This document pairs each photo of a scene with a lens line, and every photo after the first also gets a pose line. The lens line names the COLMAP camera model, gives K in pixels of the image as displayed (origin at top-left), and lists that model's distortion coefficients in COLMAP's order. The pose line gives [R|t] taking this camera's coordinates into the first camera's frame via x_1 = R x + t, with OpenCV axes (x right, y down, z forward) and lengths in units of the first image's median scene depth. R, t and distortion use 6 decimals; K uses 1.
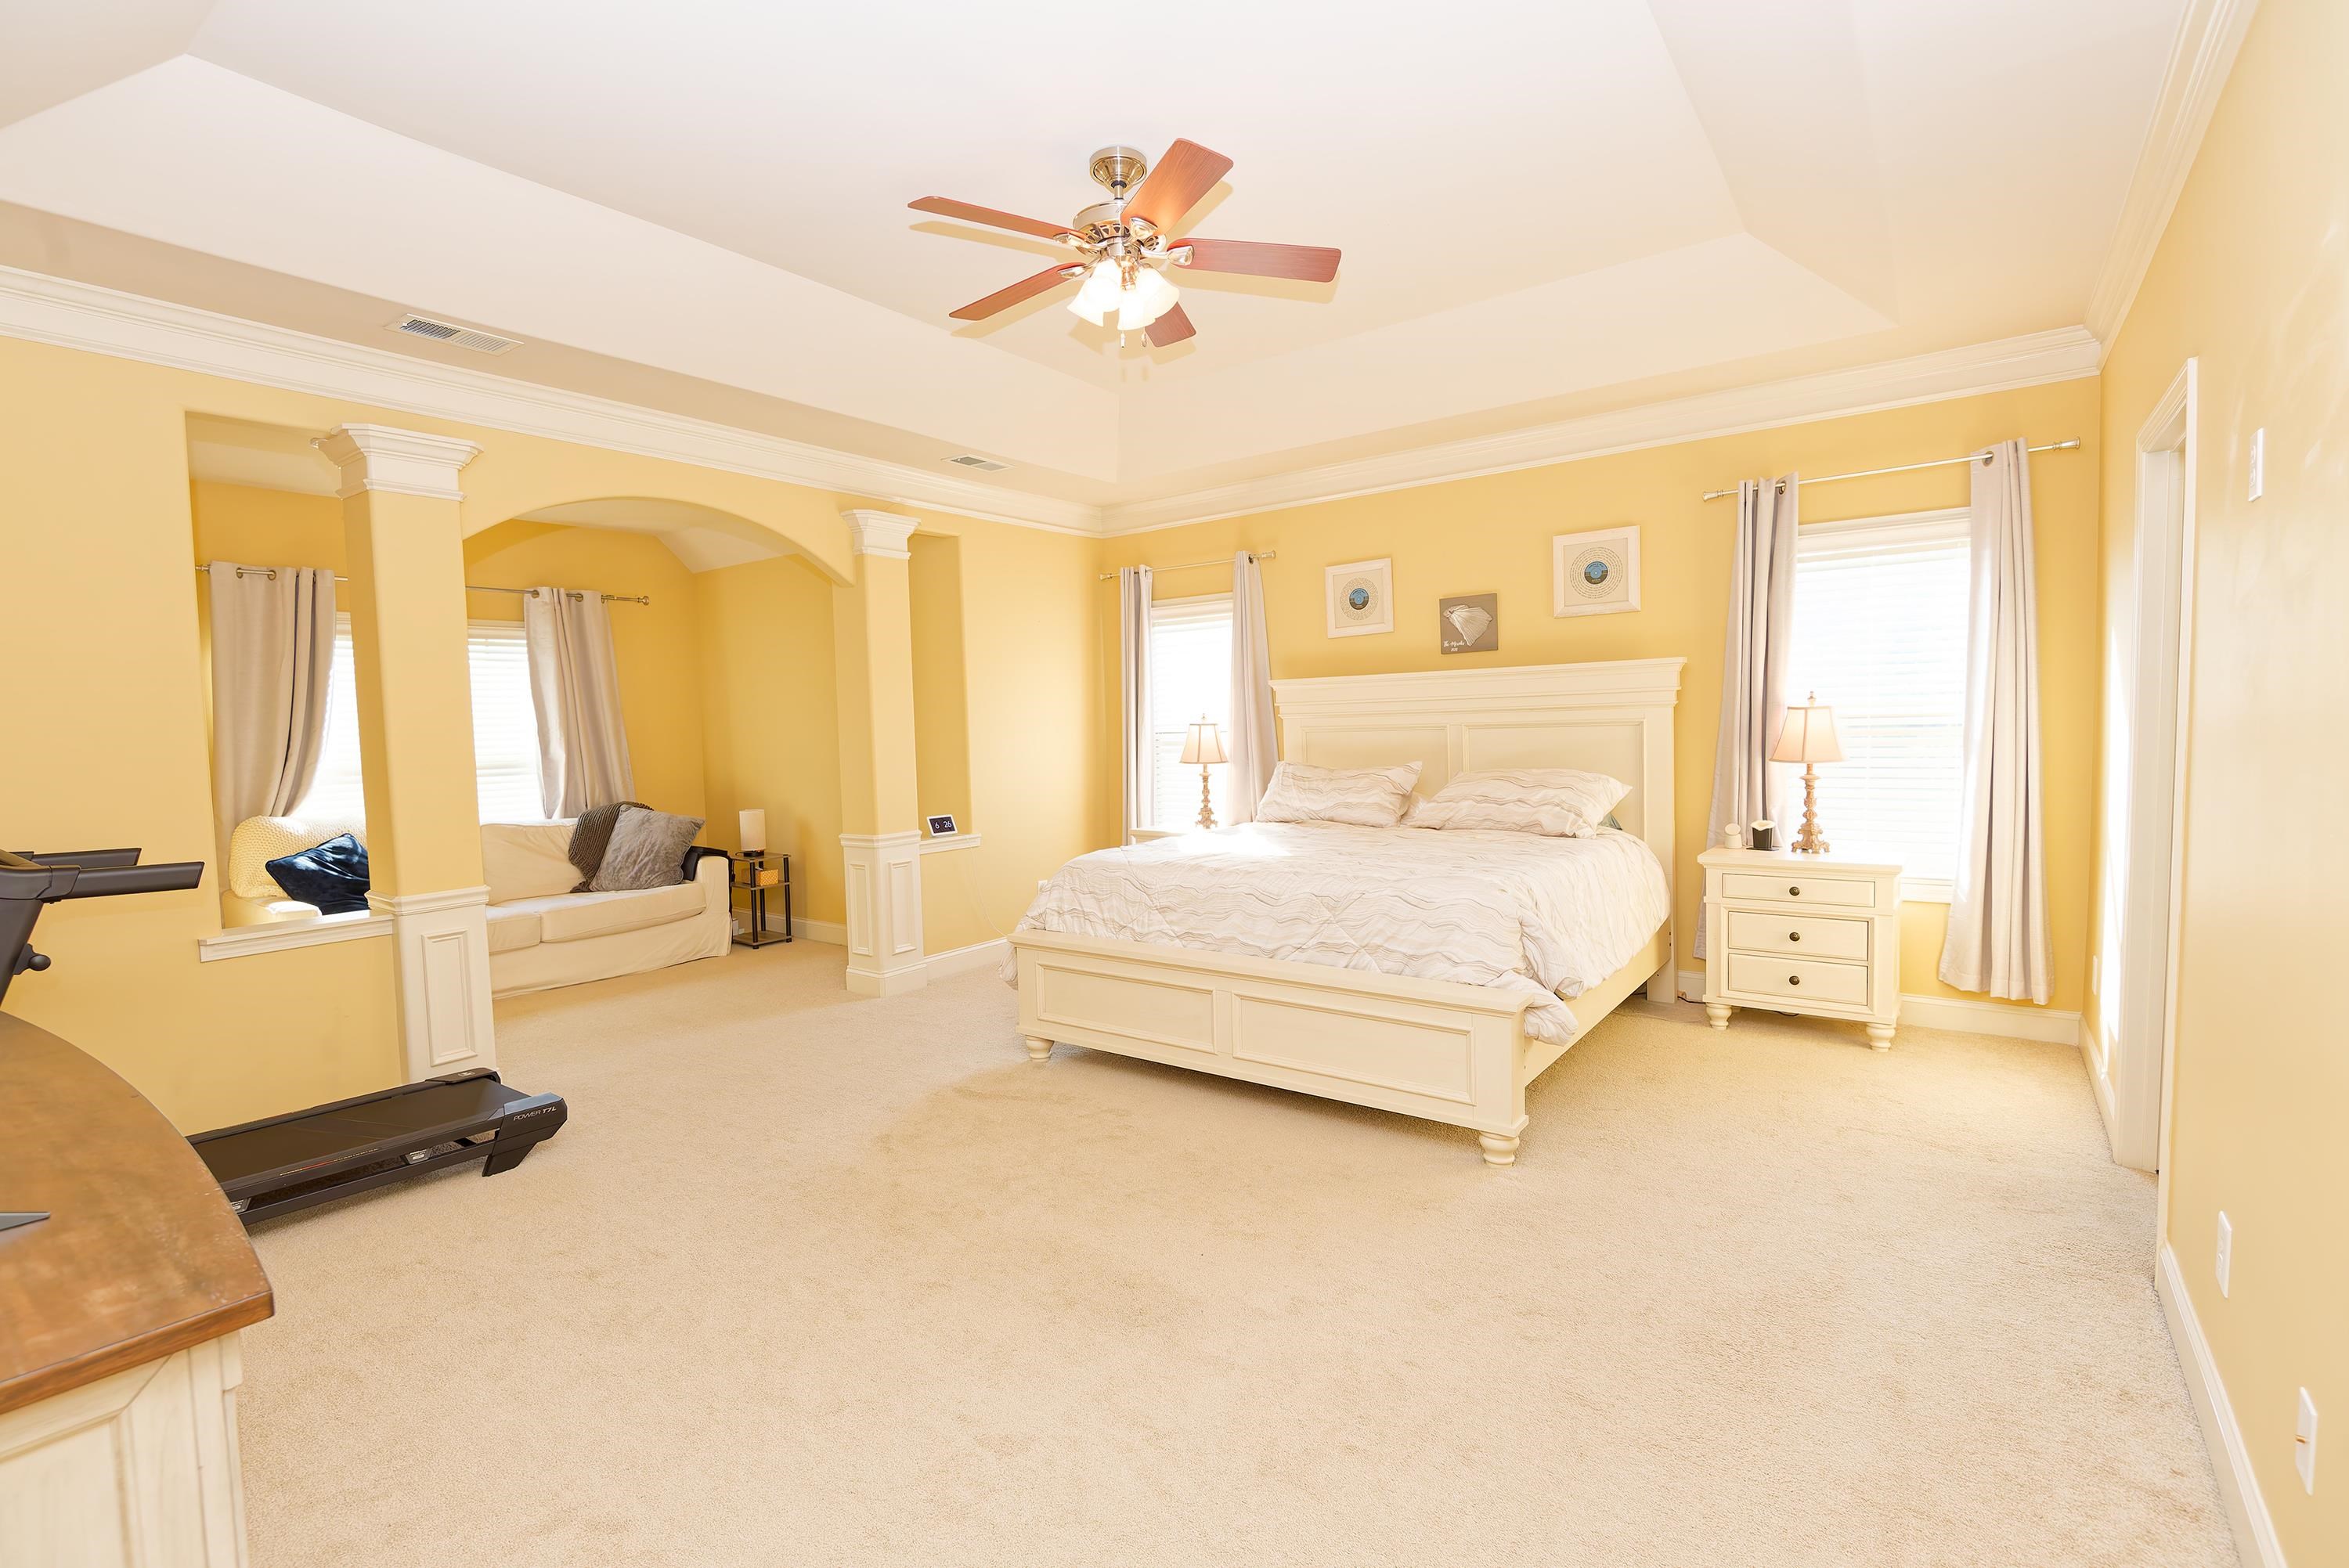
lens RADIAL K [[1067.9, 0, 1169.7], [0, 1067.9, 779.6], [0, 0, 1]] dist [-0.000038, -0.005958]
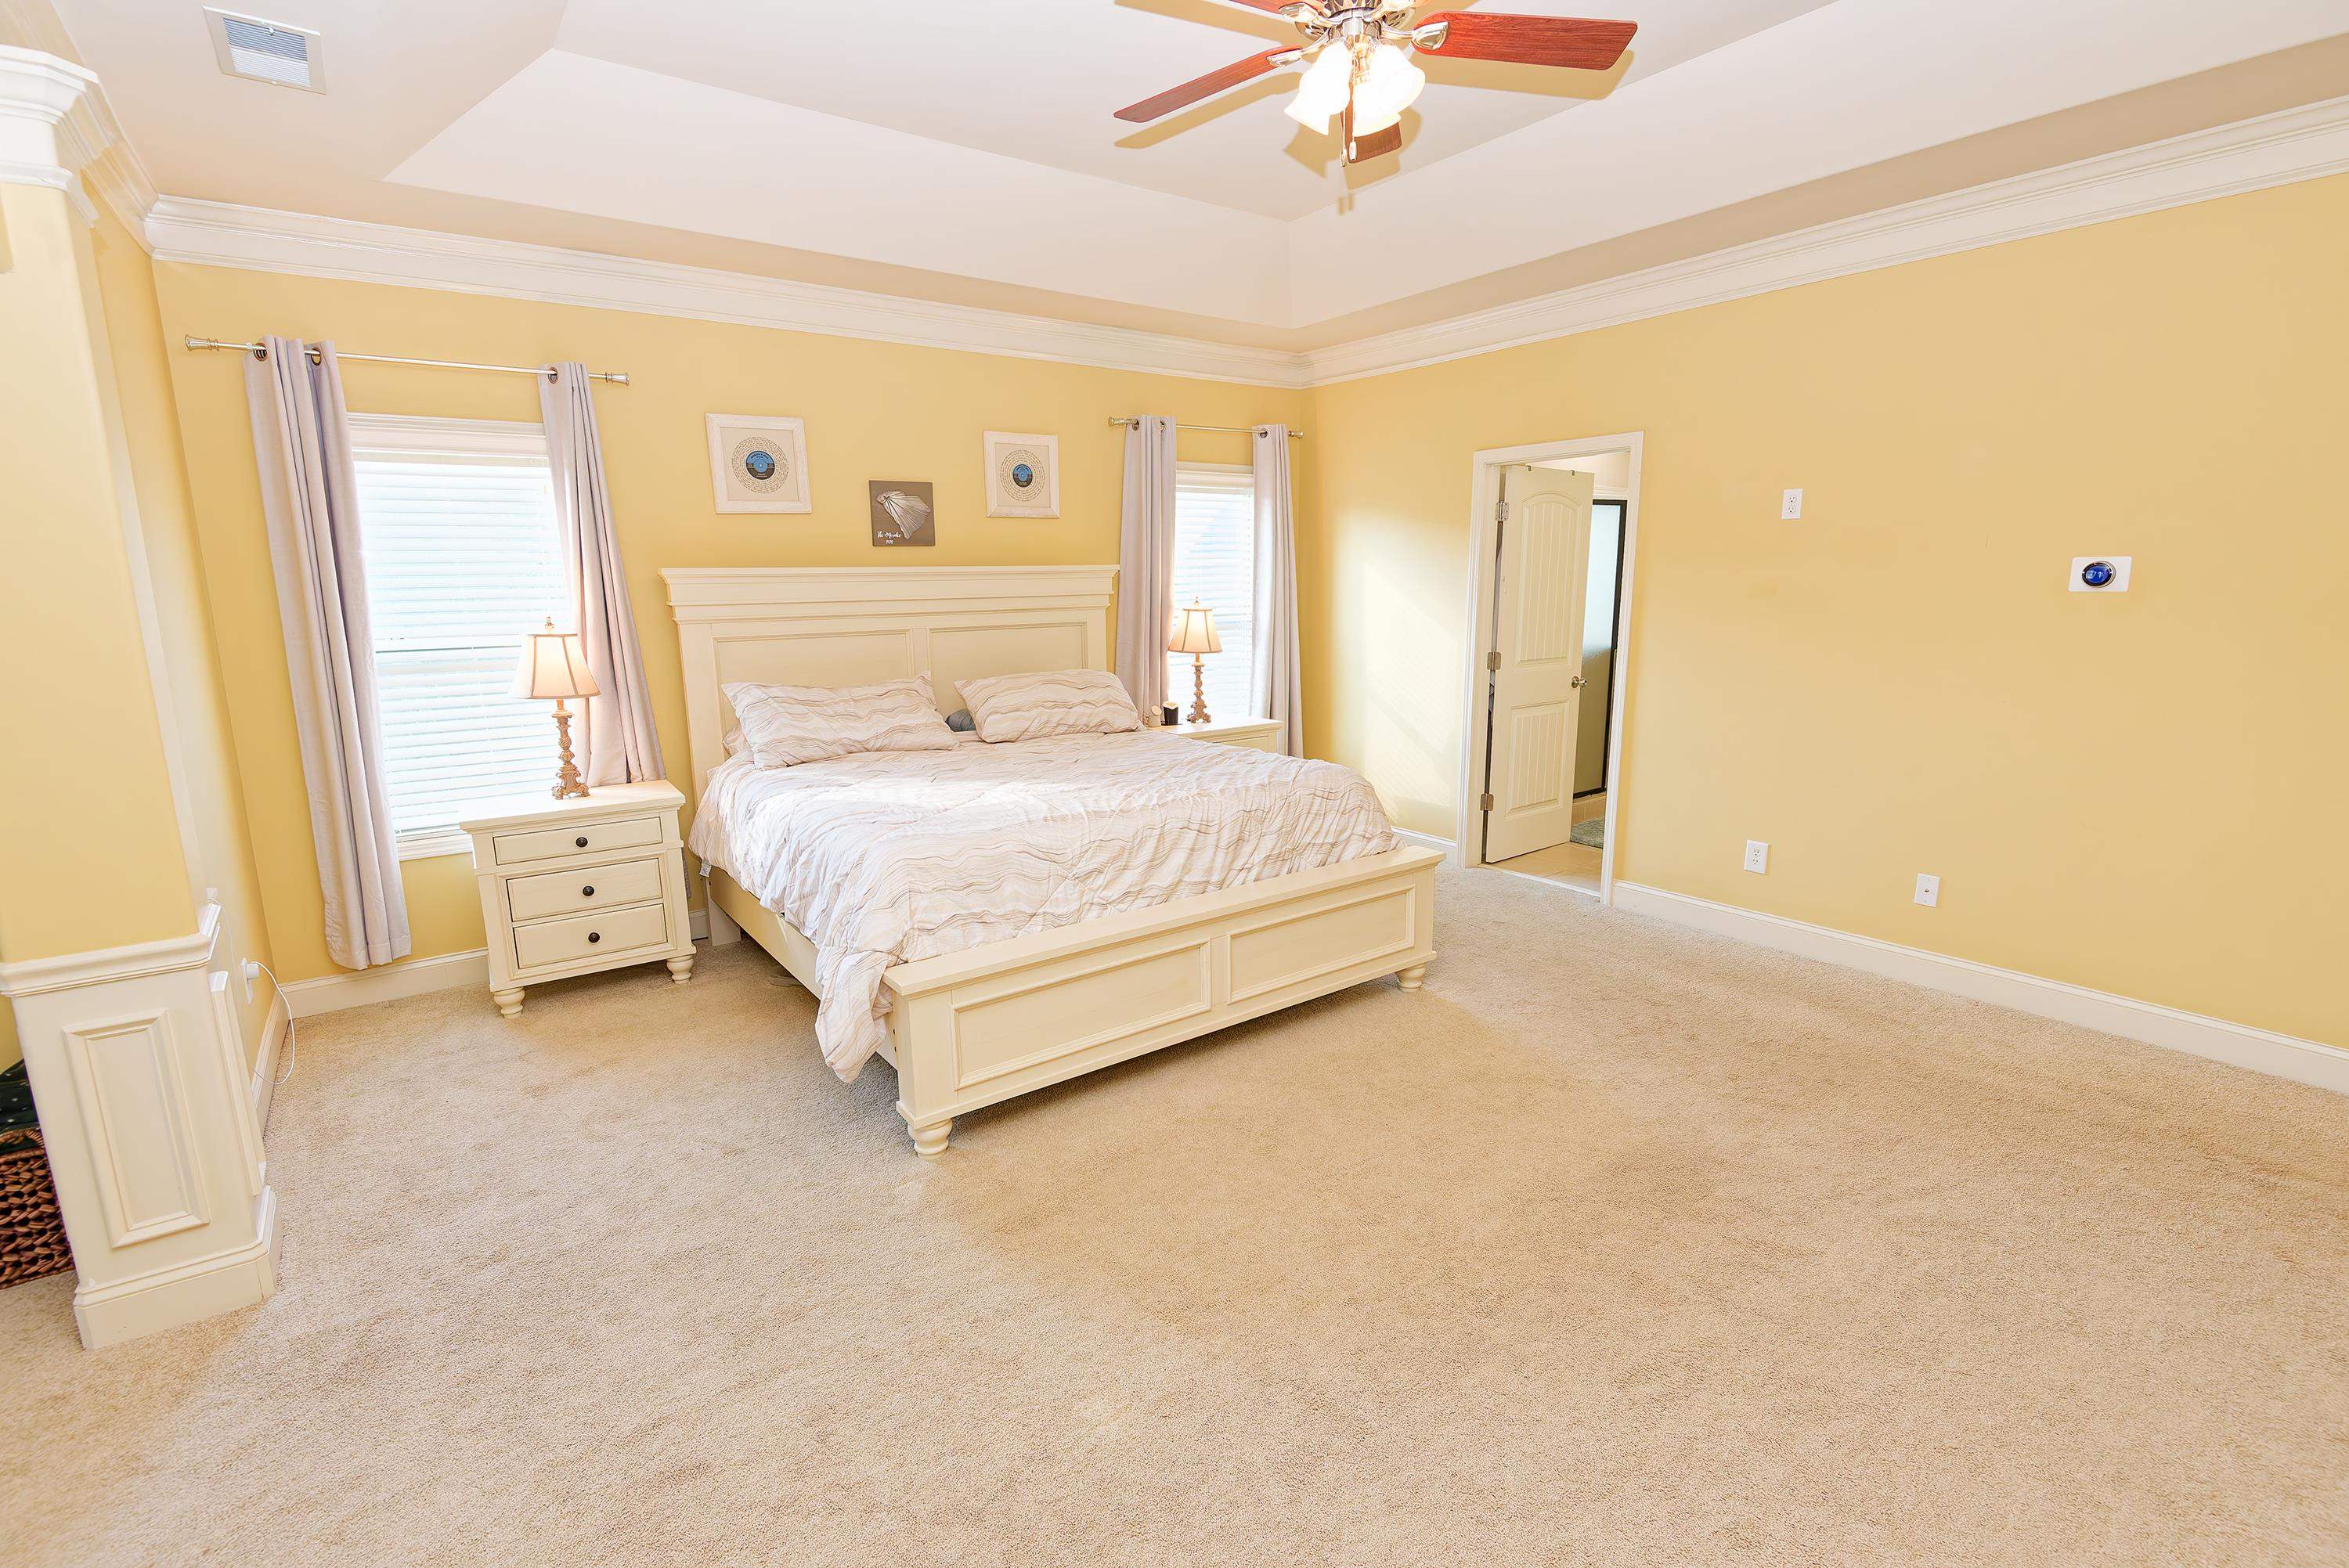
lens RADIAL K [[1067.9, 0, 1176.9], [0, 1067.9, 788.7], [0, 0, 1]] dist [-0.000038, -0.005958]
pose [[0.287211, -0.161105, 0.944222, -0.572283], [0.058348, 0.986866, 0.150632, -0.043679], [-0.956089, 0.011830, 0.292839, 0.569092]]
